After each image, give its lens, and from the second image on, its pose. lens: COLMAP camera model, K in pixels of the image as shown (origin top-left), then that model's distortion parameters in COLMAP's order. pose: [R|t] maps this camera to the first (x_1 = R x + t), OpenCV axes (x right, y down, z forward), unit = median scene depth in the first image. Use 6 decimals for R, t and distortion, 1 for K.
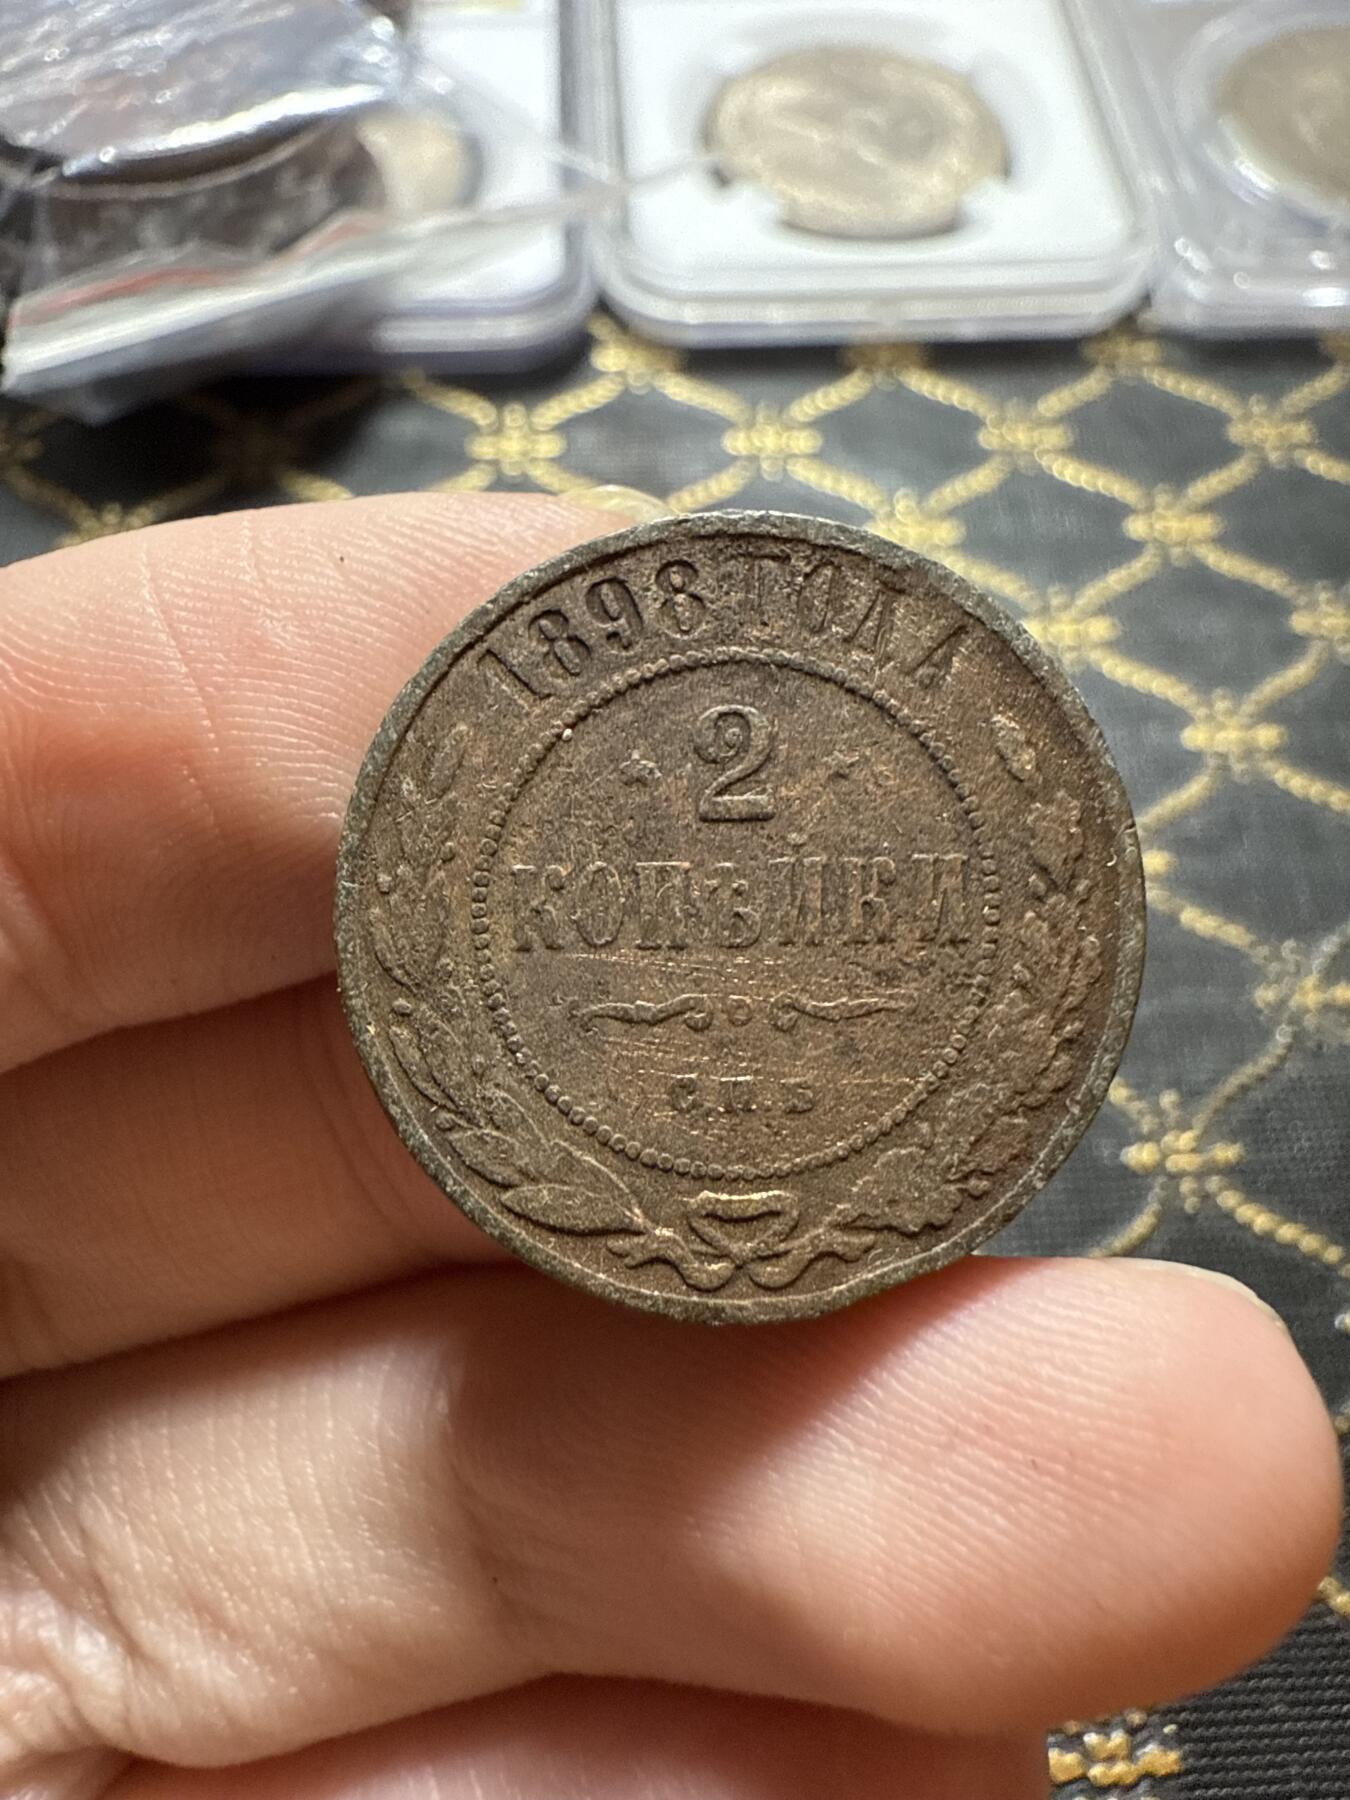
lens RADIAL K [[1240.0, 0, 675.0], [0, 1240.0, 900.0], [0, 0, 1]] dist [-0.004559, -0.001417]
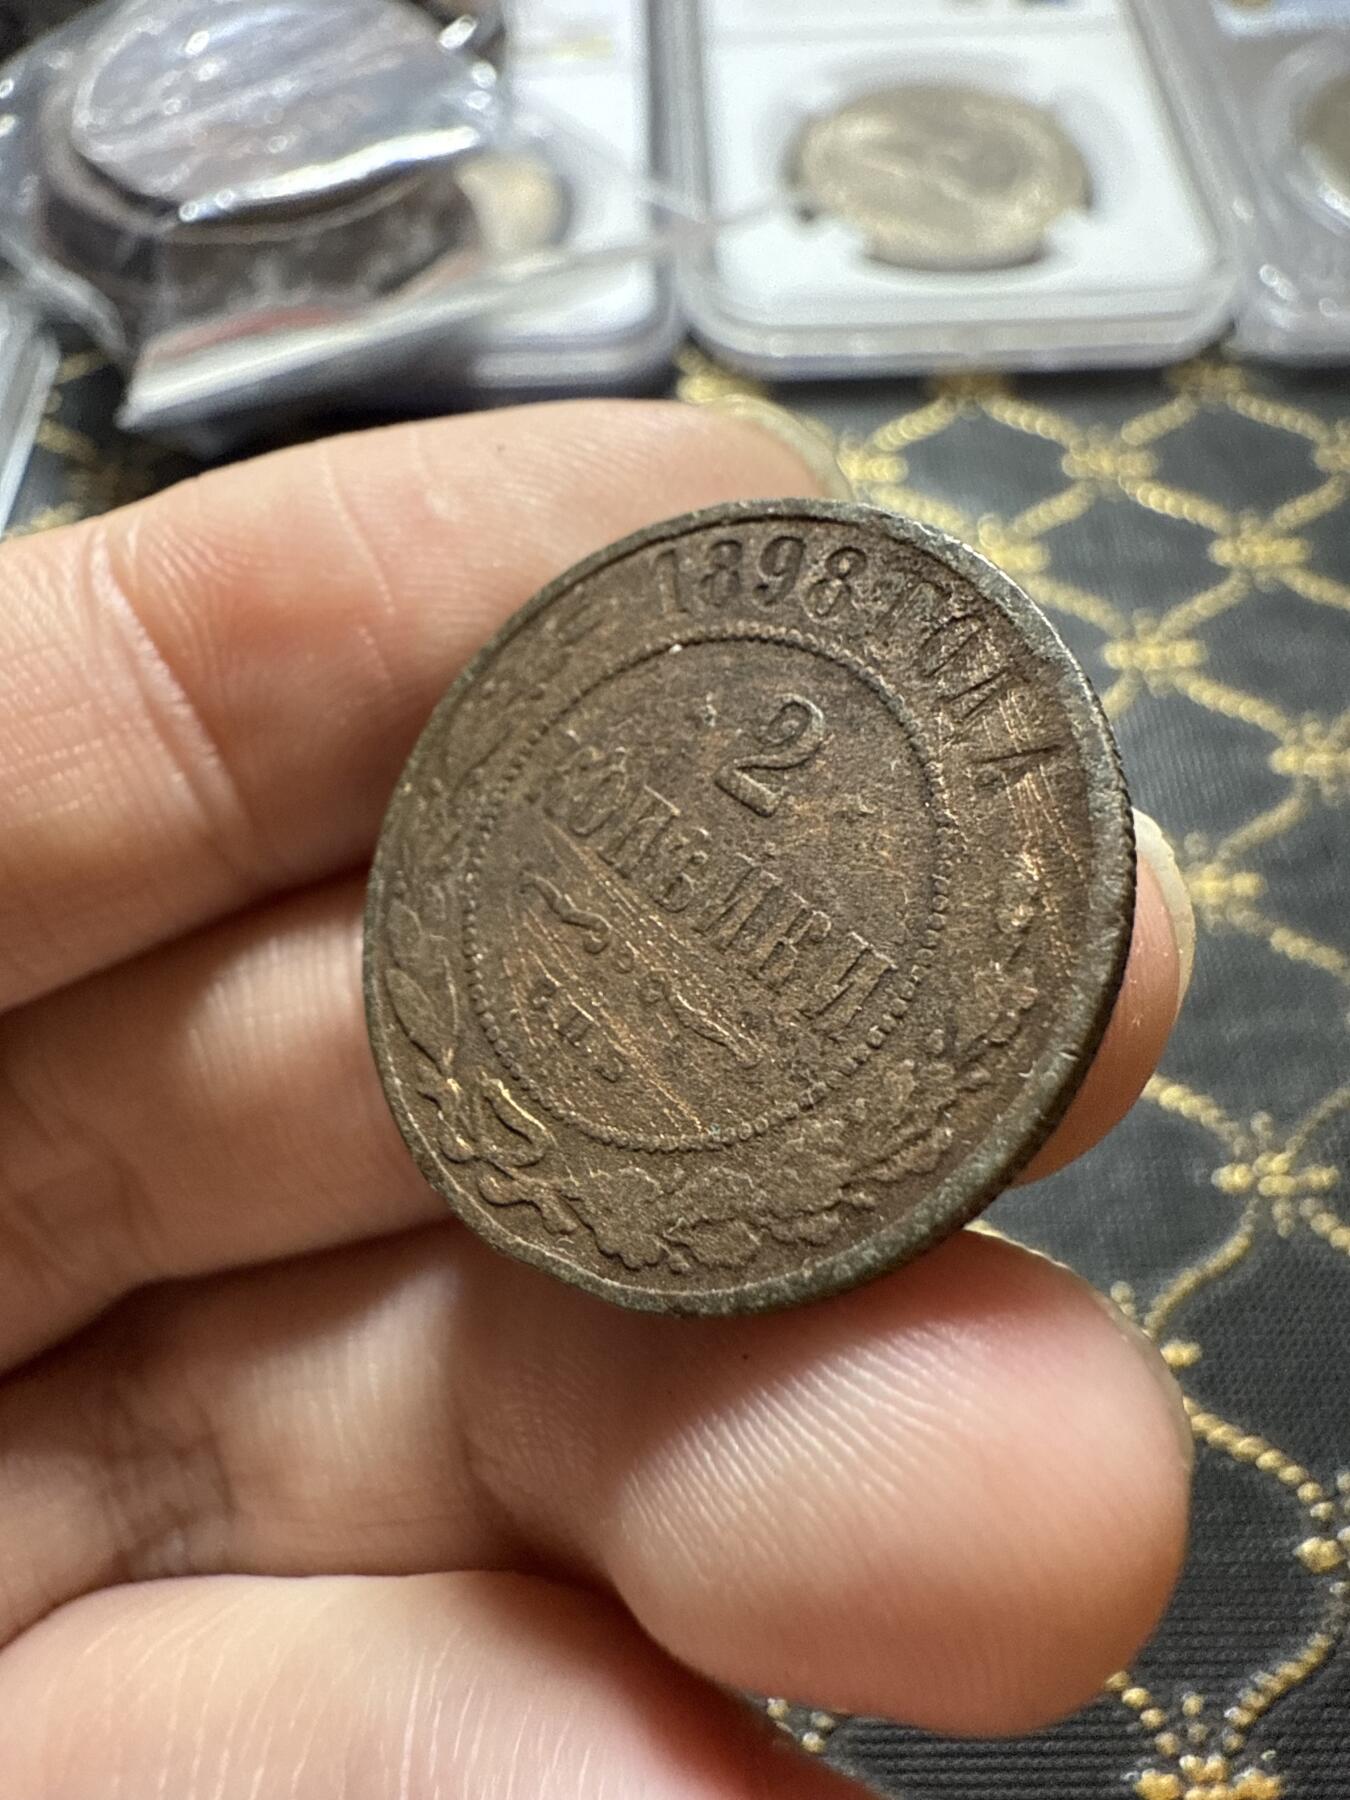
lens RADIAL K [[1240.0, 0, 675.0], [0, 1240.0, 900.0], [0, 0, 1]] dist [-0.004559, -0.001417]
pose [[0.656190, 0.540720, -0.526343, 0.567506], [-0.561634, 0.815812, 0.137908, -0.106499], [0.503966, 0.205118, 0.839014, 0.181330]]
